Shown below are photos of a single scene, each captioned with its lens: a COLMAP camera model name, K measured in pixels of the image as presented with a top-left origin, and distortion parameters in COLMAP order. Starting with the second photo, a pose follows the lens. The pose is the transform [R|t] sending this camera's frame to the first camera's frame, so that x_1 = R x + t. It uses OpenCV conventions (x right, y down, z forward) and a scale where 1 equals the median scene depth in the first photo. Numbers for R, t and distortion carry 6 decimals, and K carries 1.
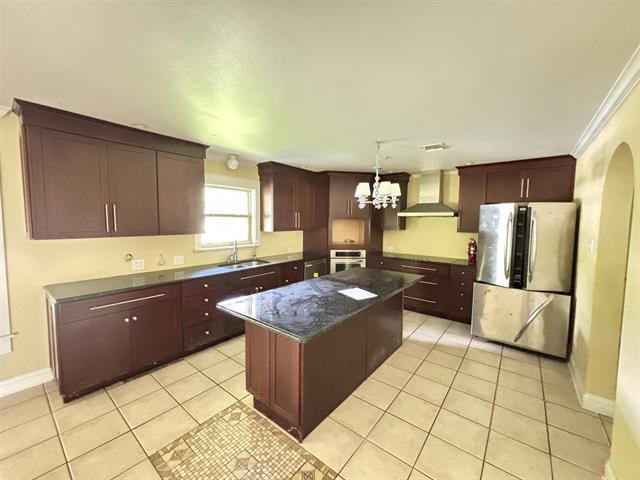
lens RADIAL K [[257.2, 0, 317.7], [0, 257.2, 238.5], [0, 0, 1]] dist [0.006609, -0.000529]
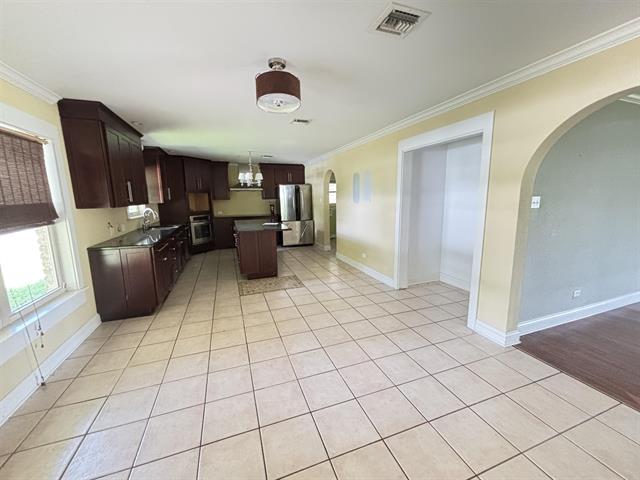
lens RADIAL K [[257.2, 0, 320.8], [0, 257.2, 239.2], [0, 0, 1]] dist [0.006609, -0.000529]
pose [[0.517503, -0.162114, 0.840184, -0.870911], [0.083126, 0.986770, 0.139197, 0.038092], [-0.851634, -0.002194, 0.524132, -0.328324]]
